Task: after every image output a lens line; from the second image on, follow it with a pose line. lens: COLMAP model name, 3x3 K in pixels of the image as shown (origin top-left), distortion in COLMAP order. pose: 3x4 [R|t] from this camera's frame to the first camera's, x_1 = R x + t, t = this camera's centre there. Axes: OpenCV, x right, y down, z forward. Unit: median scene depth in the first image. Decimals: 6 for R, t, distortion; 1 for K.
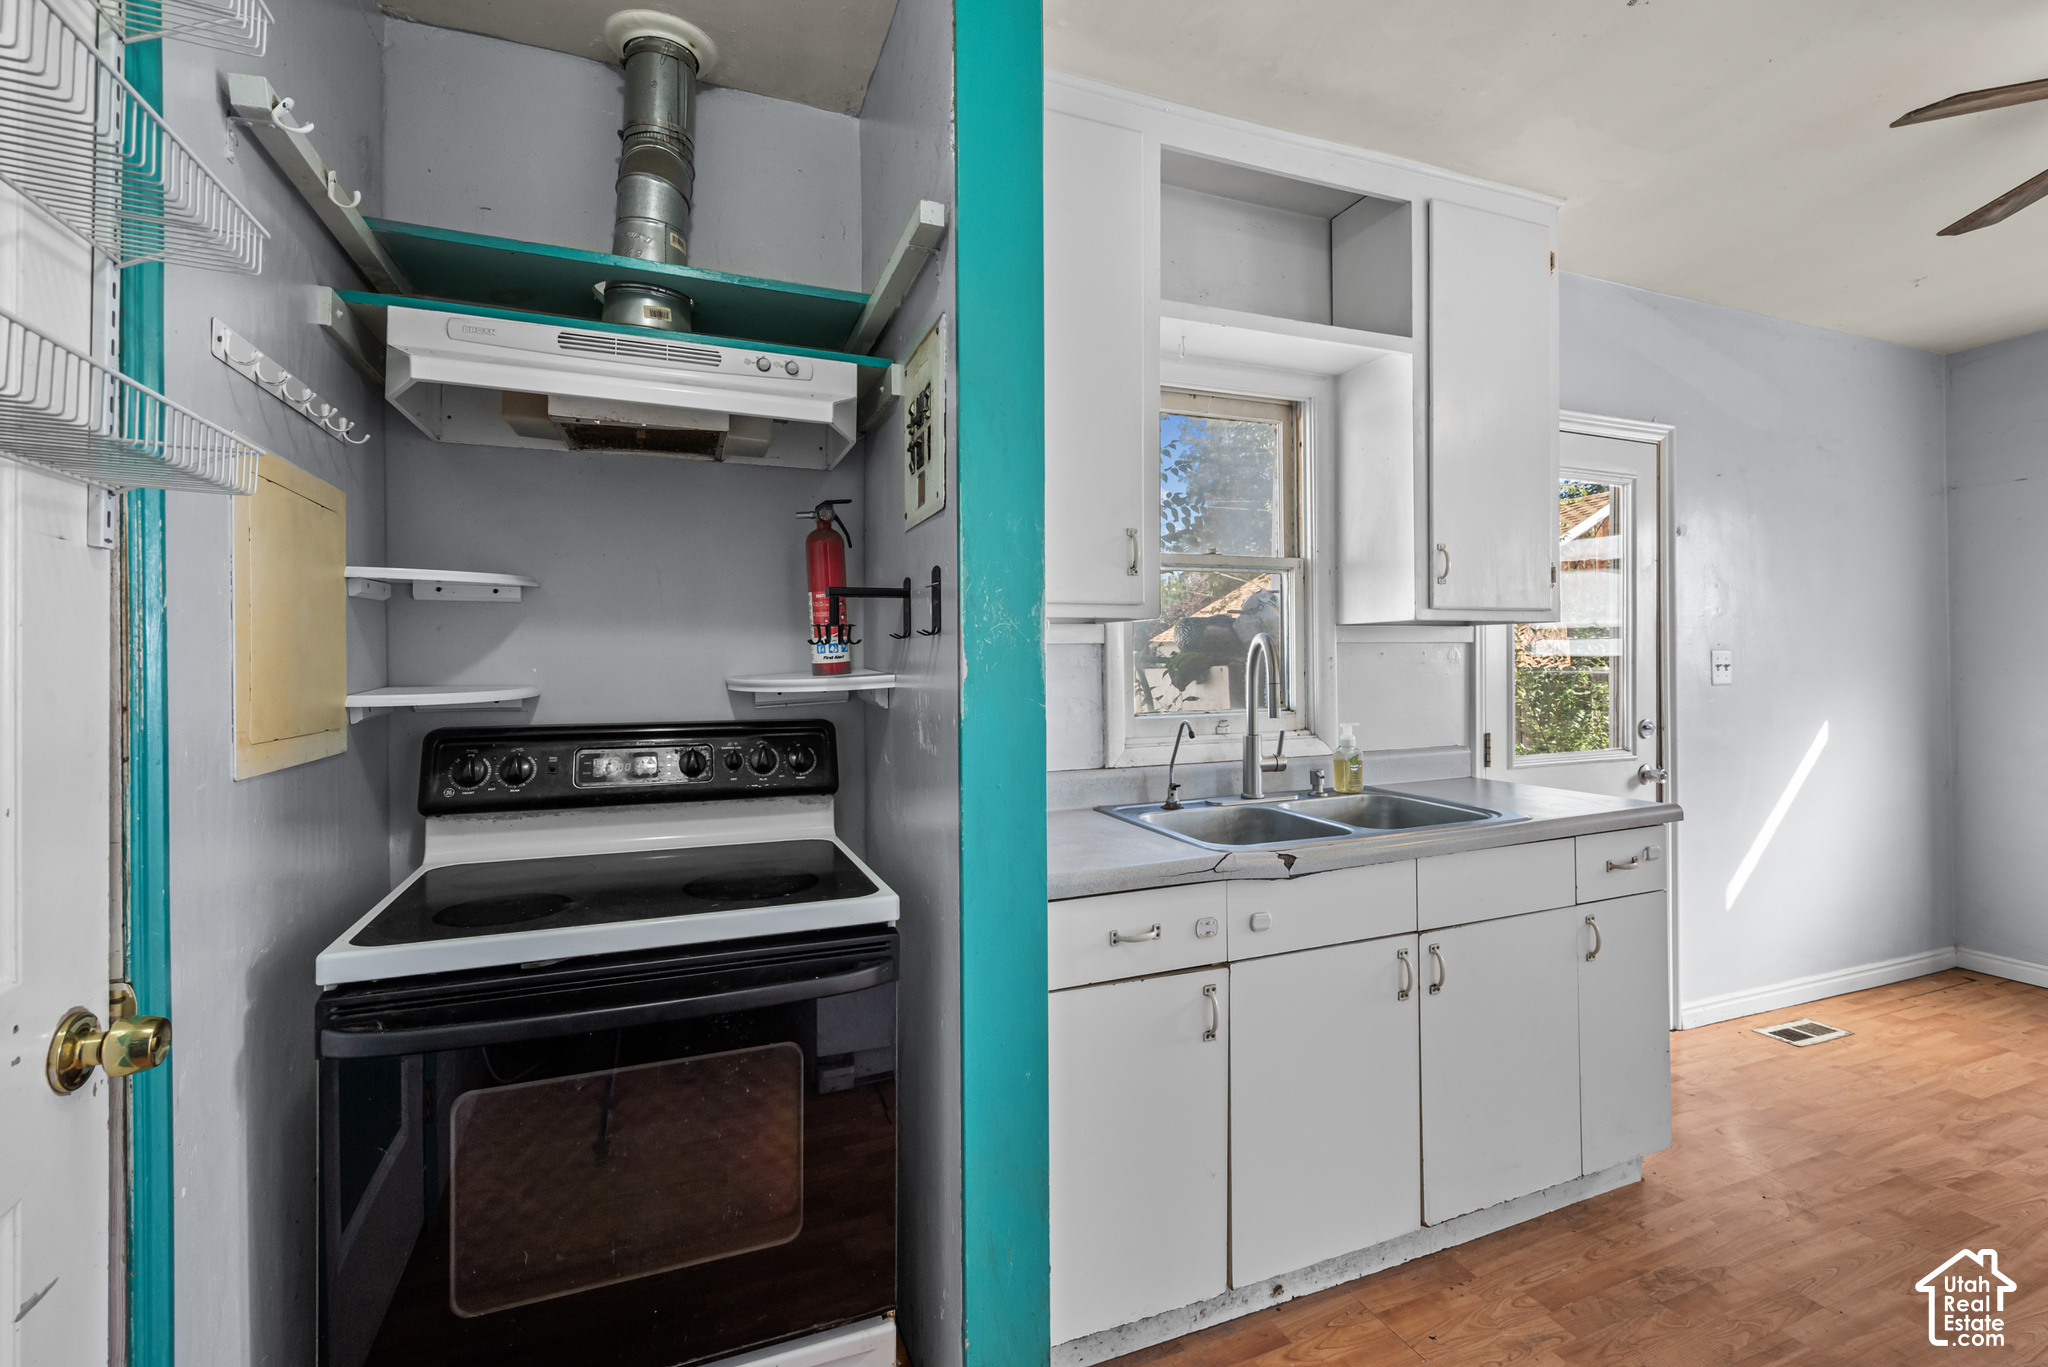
lens RADIAL K [[918.0, 0, 1049.3], [0, 918.0, 657.1], [0, 0, 1]] dist [-0.000443, 0.000298]
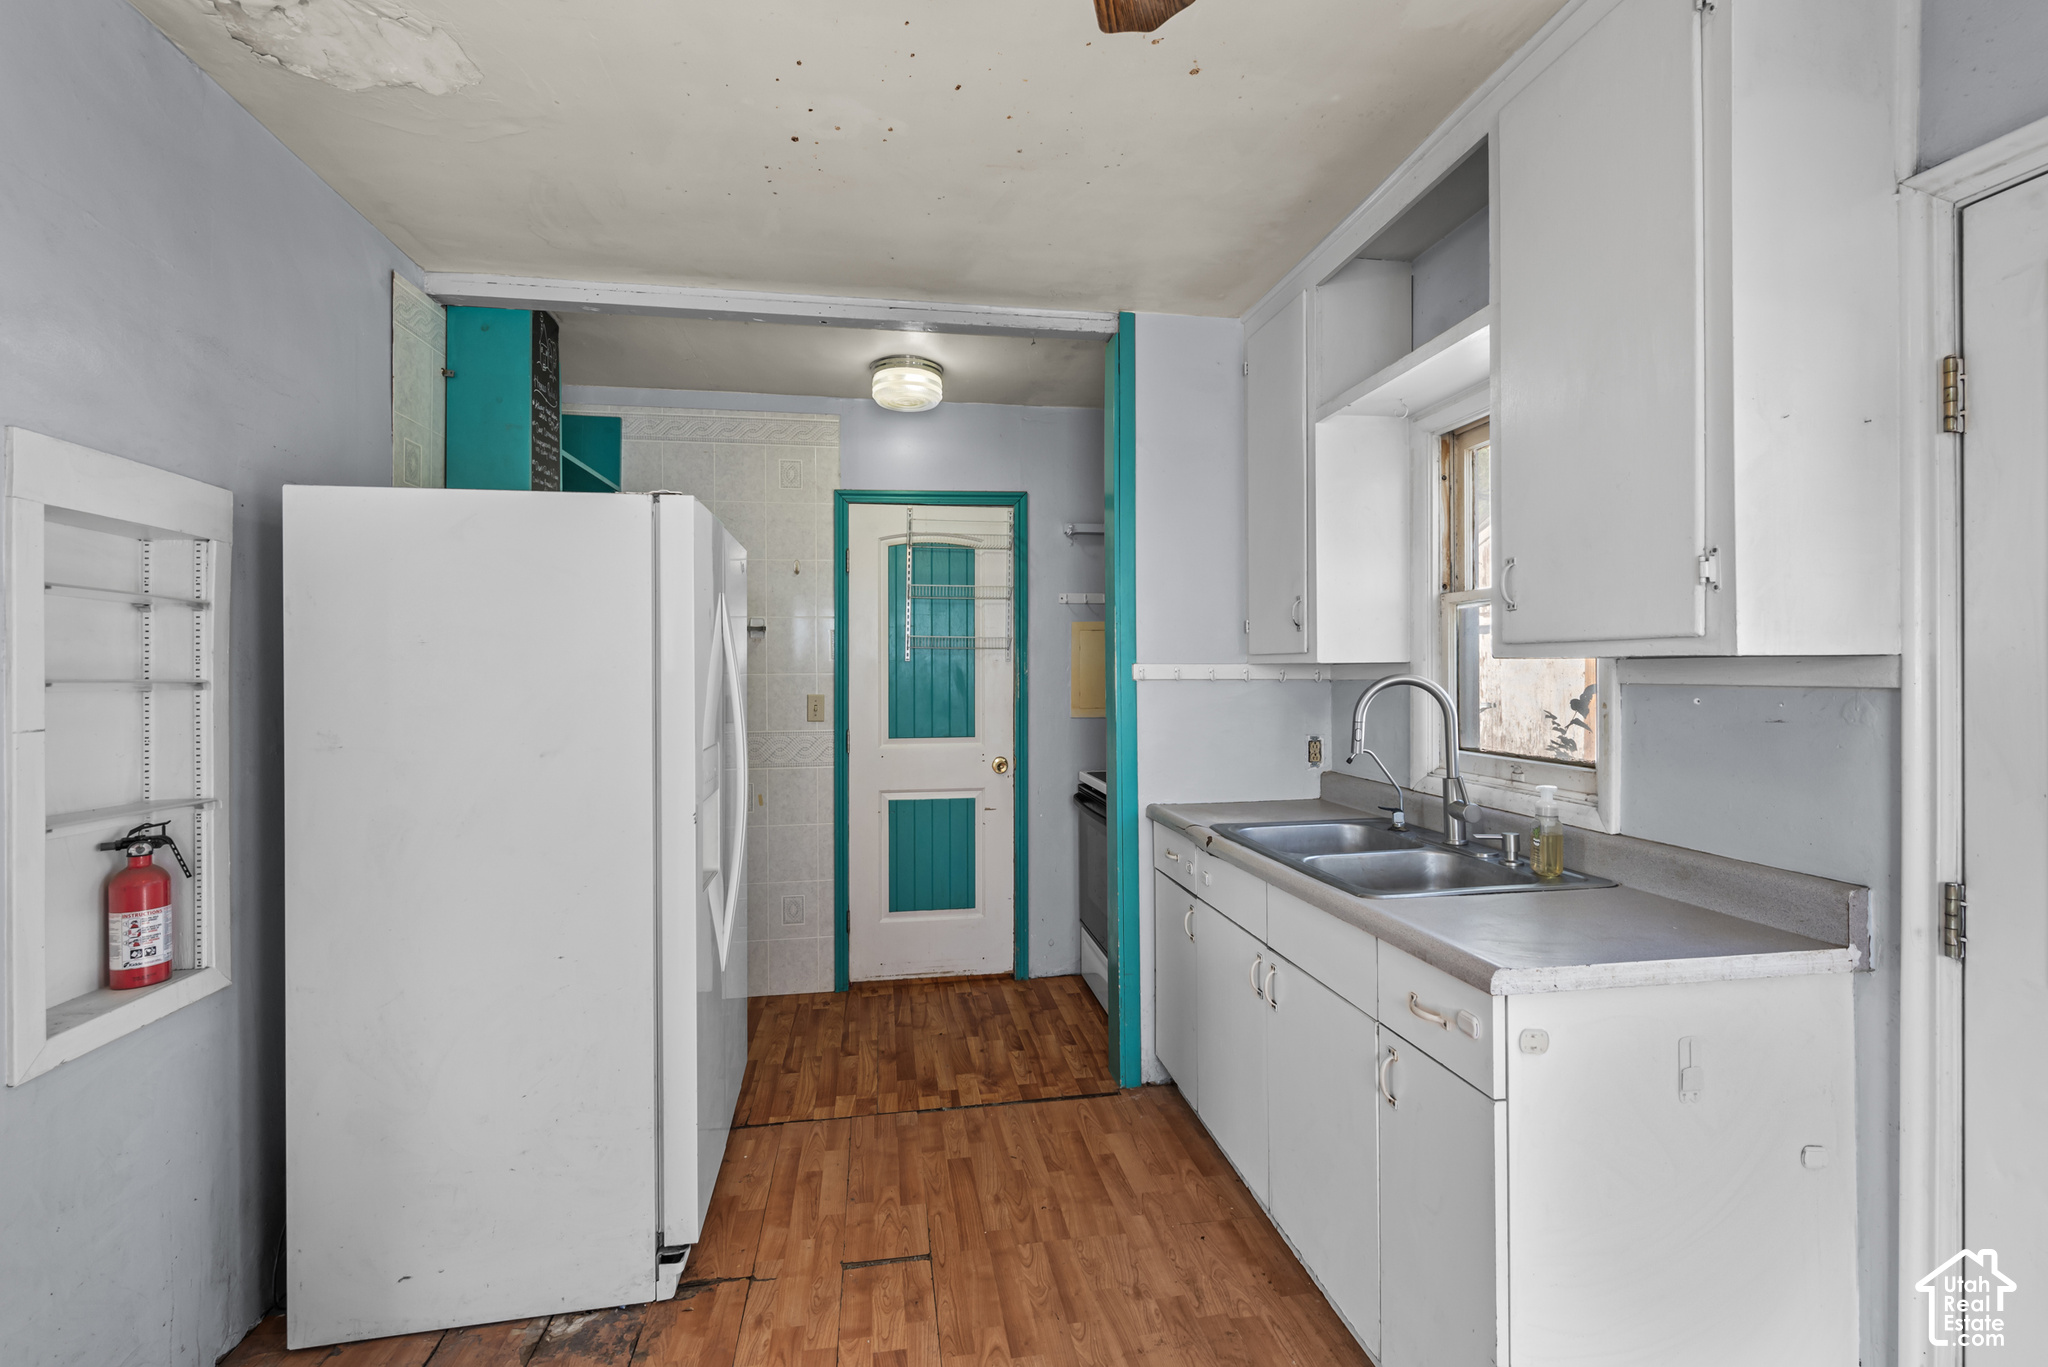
lens RADIAL K [[889.6, 0, 1028.5], [0, 889.6, 667.7], [0, 0, 1]] dist [-0.000668, -0.000570]
pose [[-0.226301, 0.007392, -0.974029, 1.015476], [0.009958, 0.999937, 0.005275, -0.032808], [0.974007, -0.008505, -0.226360, 0.641844]]
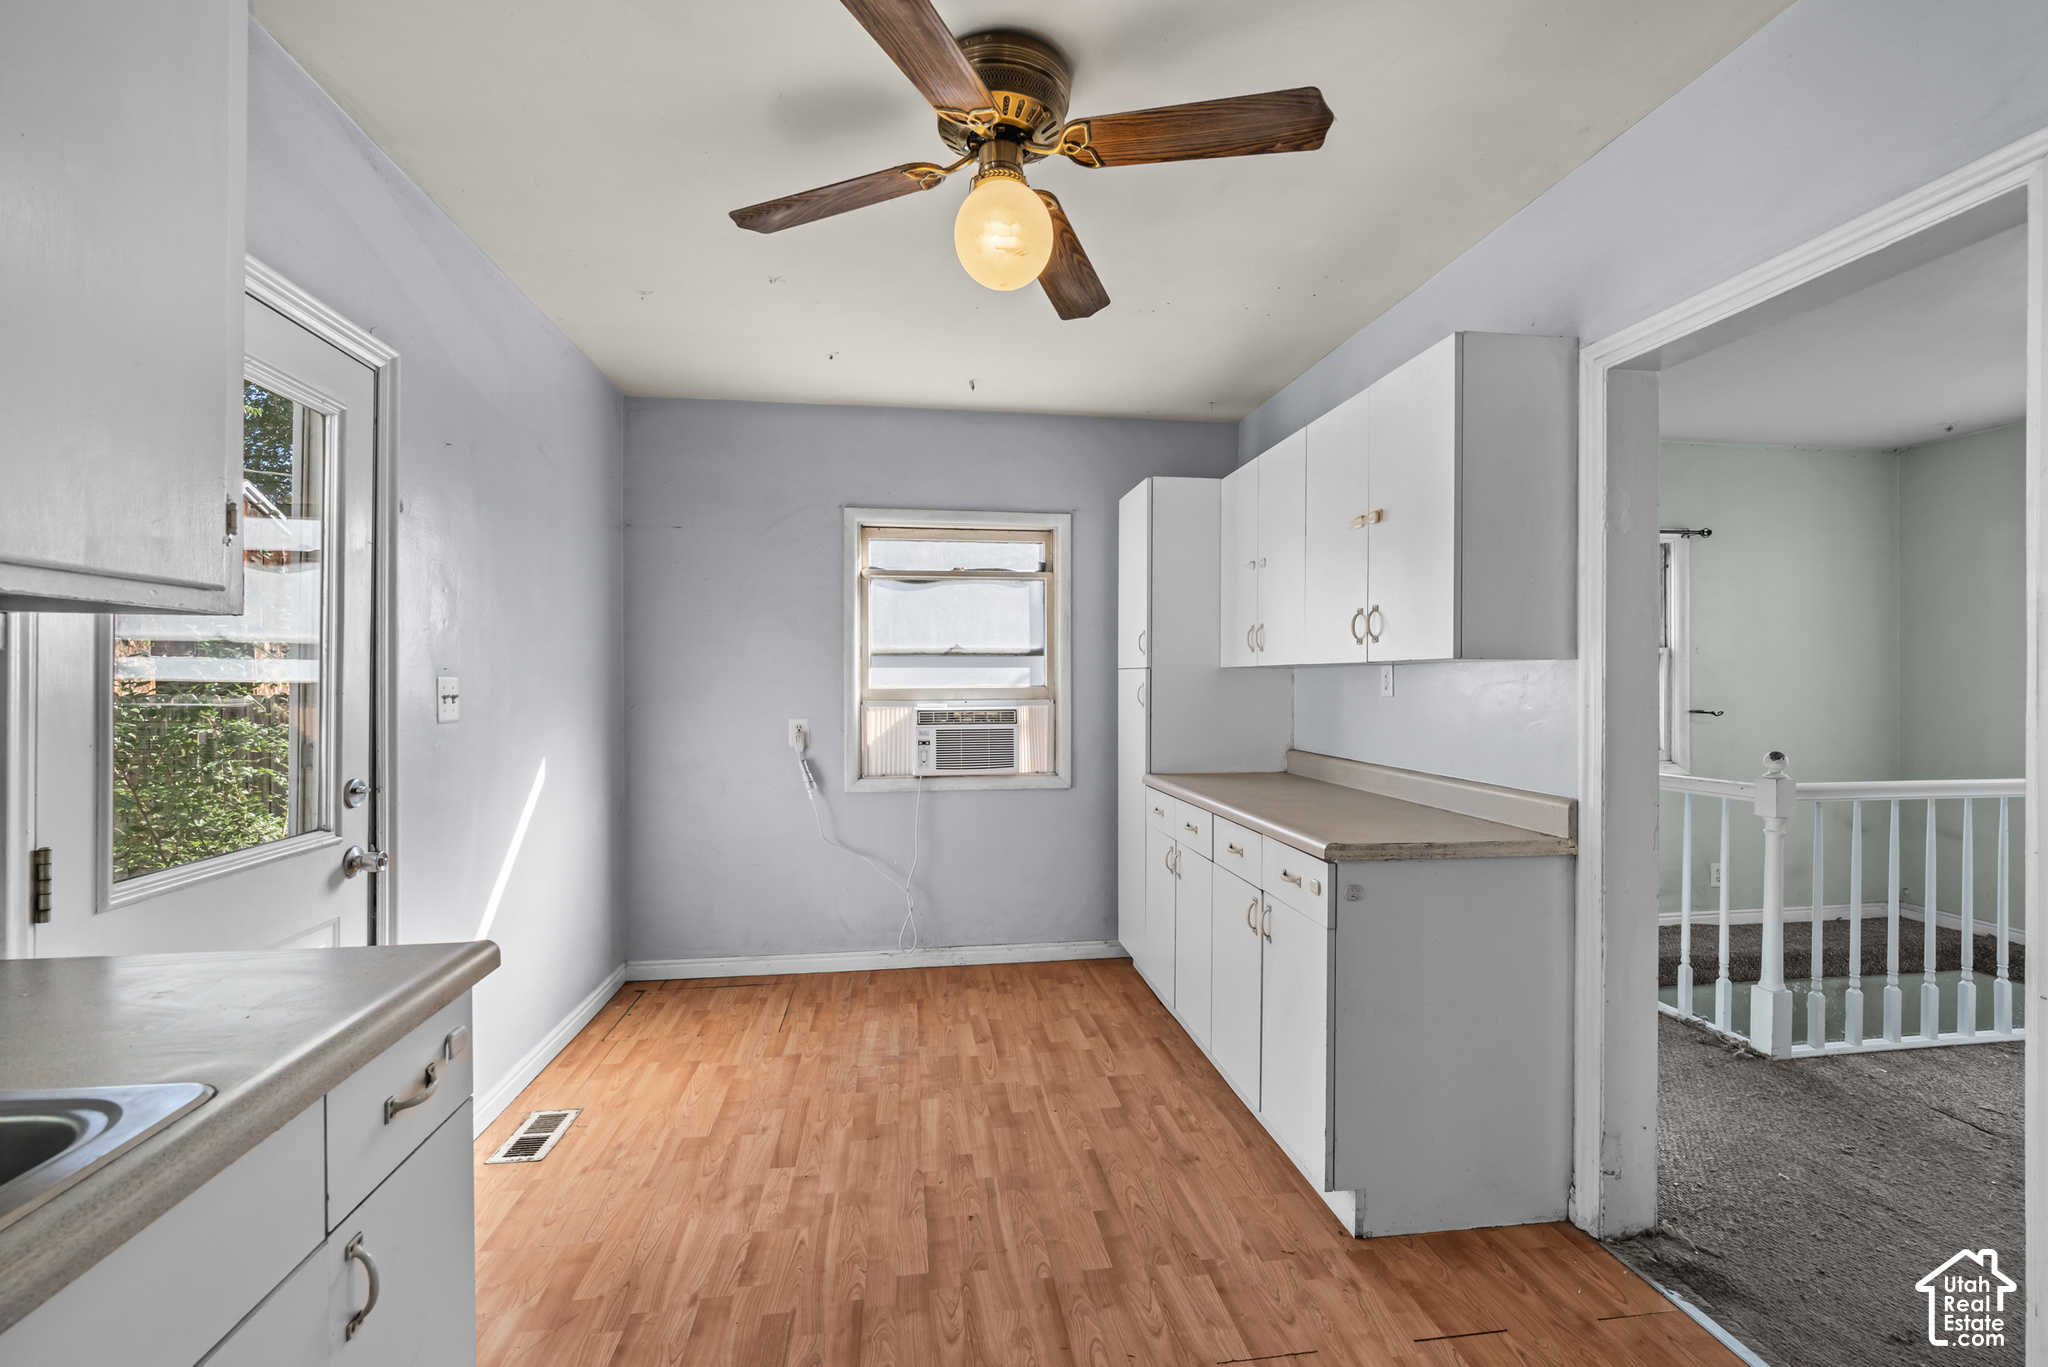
lens RADIAL K [[885.7, 0, 1028.4], [0, 885.7, 687.8], [0, 0, 1]] dist [-0.002291, -0.000215]
pose [[0.260485, 0.003741, 0.965471, 0.176735], [-0.008263, 0.999965, -0.001646, -0.001182], [-0.965443, -0.007549, 0.260507, 0.402880]]
